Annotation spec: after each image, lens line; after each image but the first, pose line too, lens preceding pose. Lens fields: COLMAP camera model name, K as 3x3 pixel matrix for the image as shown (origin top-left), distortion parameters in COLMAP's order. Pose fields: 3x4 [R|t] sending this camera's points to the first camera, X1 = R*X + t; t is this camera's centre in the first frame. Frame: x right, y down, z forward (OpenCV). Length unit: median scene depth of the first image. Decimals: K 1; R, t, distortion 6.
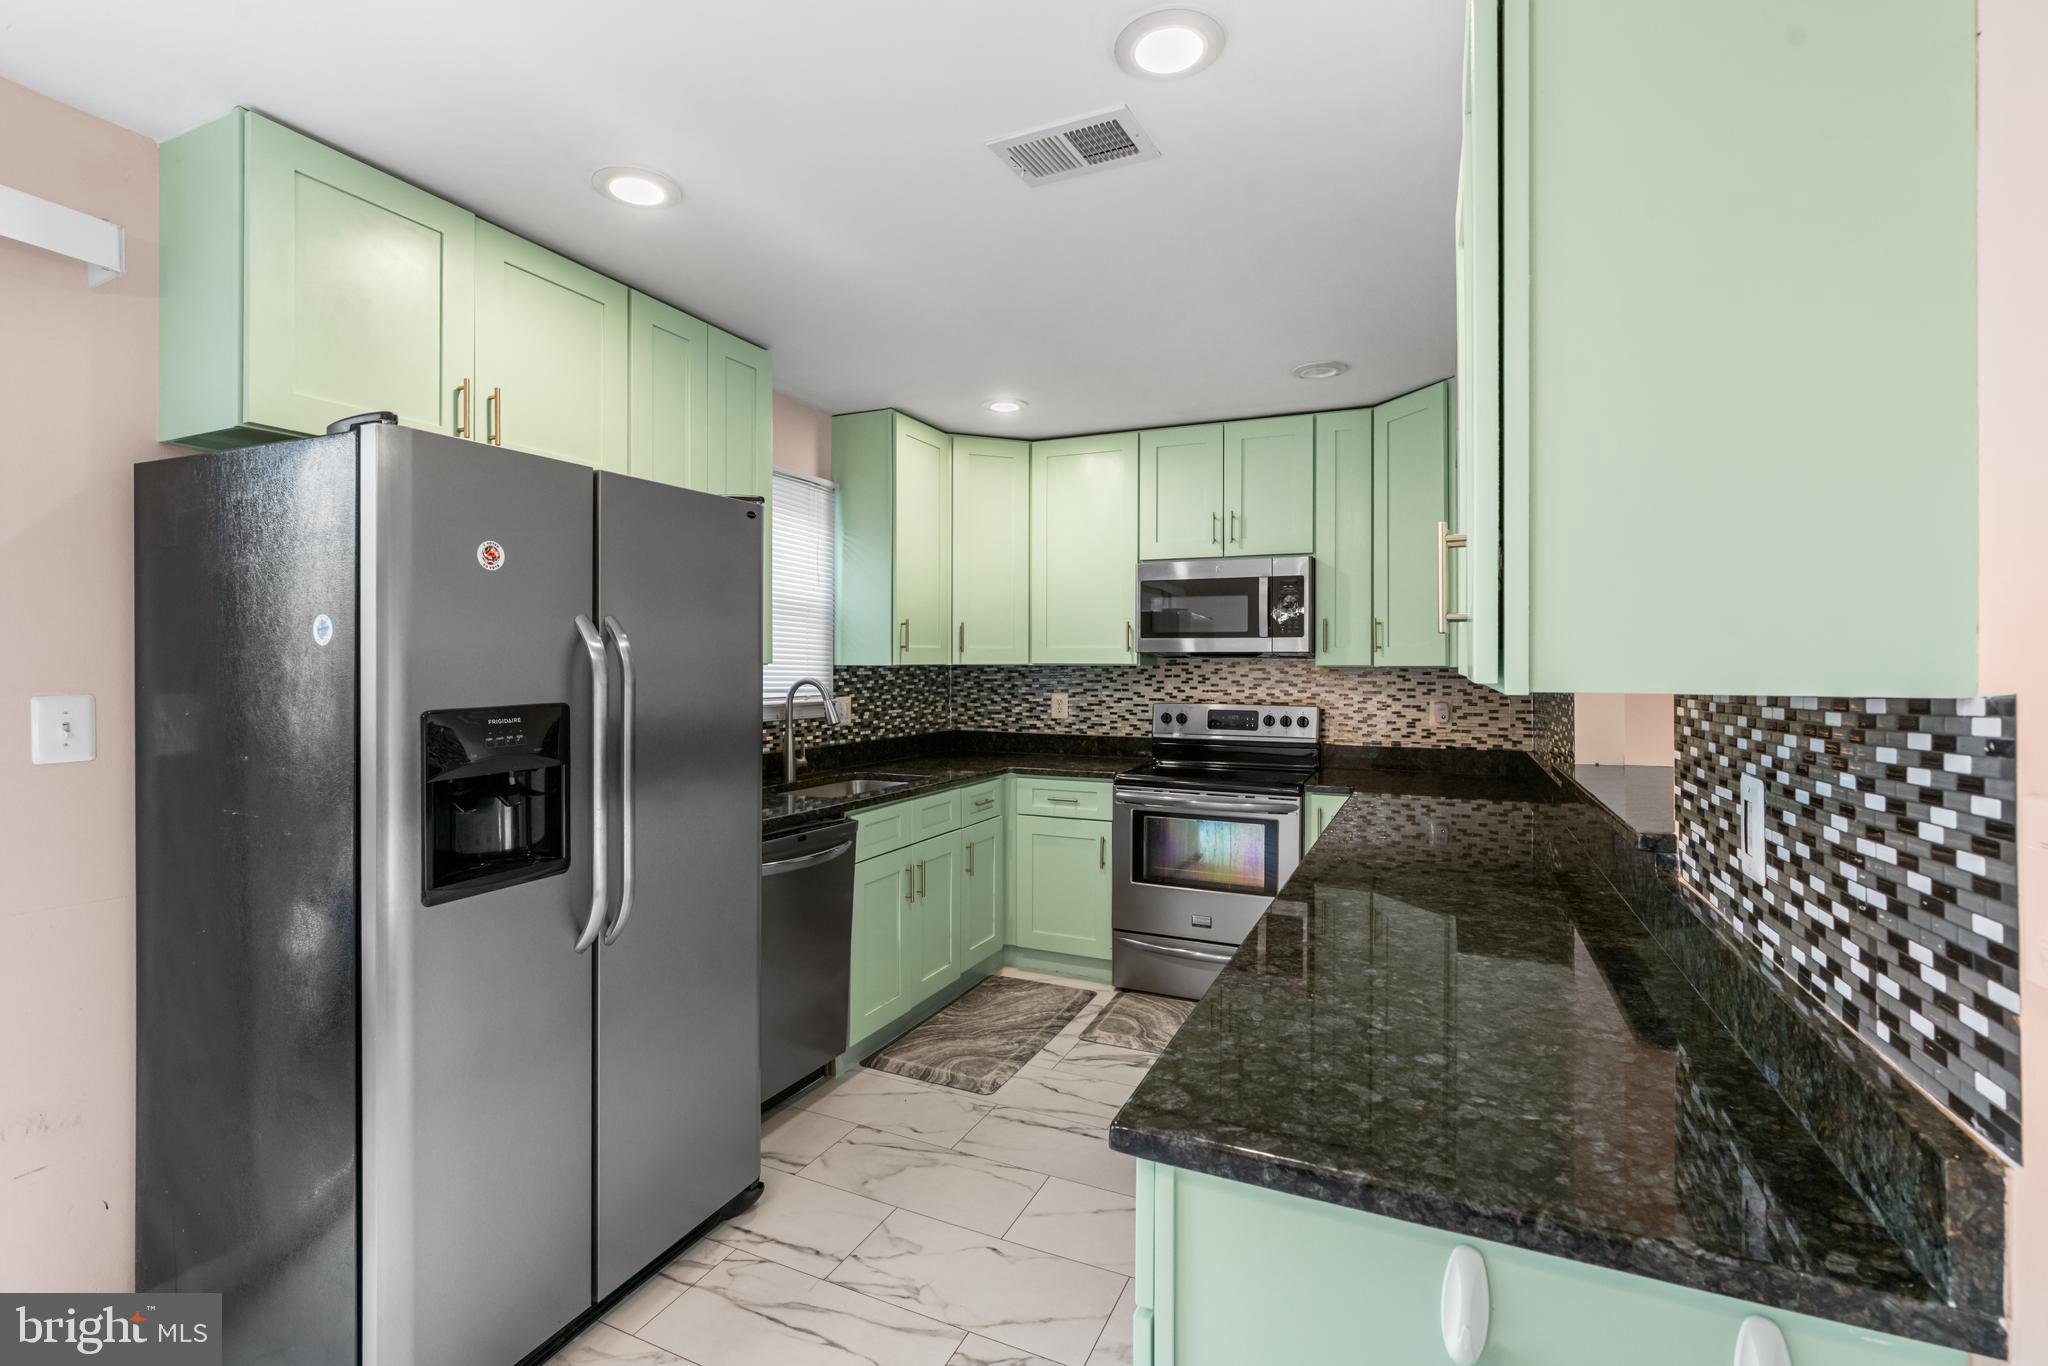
lens RADIAL K [[924.2, 0, 1013.3], [0, 924.2, 672.6], [0, 0, 1]] dist [-0.012312, 0.006588]
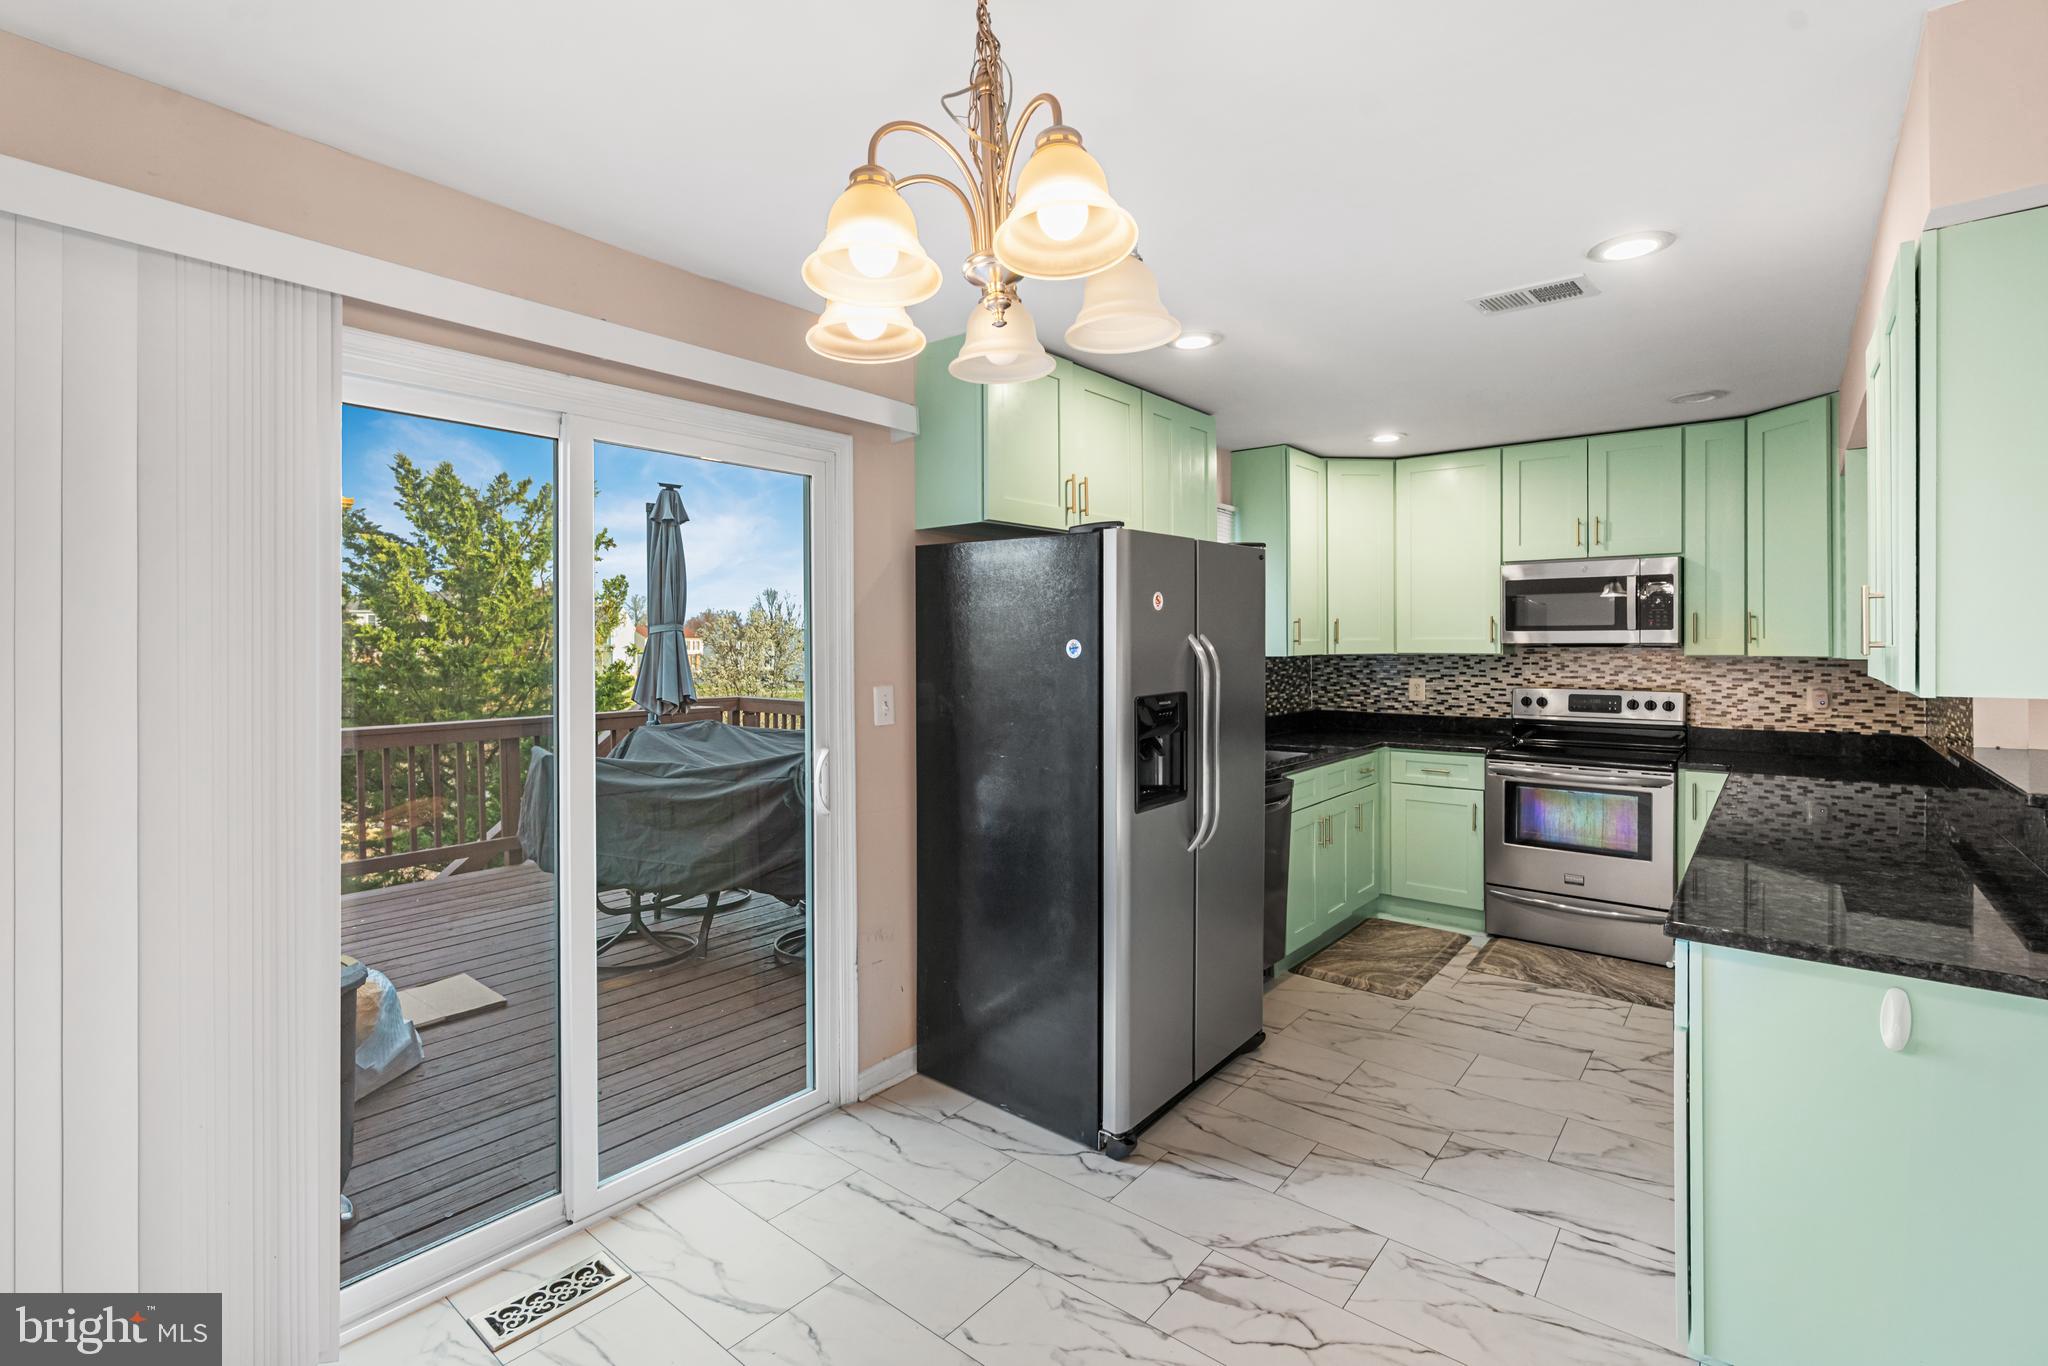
lens RADIAL K [[924.2, 0, 1027.5], [0, 924.2, 655.8], [0, 0, 1]] dist [-0.012312, 0.006588]
pose [[0.967473, -0.003410, -0.252952, -0.155307], [0.004805, 0.999976, 0.004899, -0.016346], [0.252929, -0.005956, 0.967466, -0.262417]]
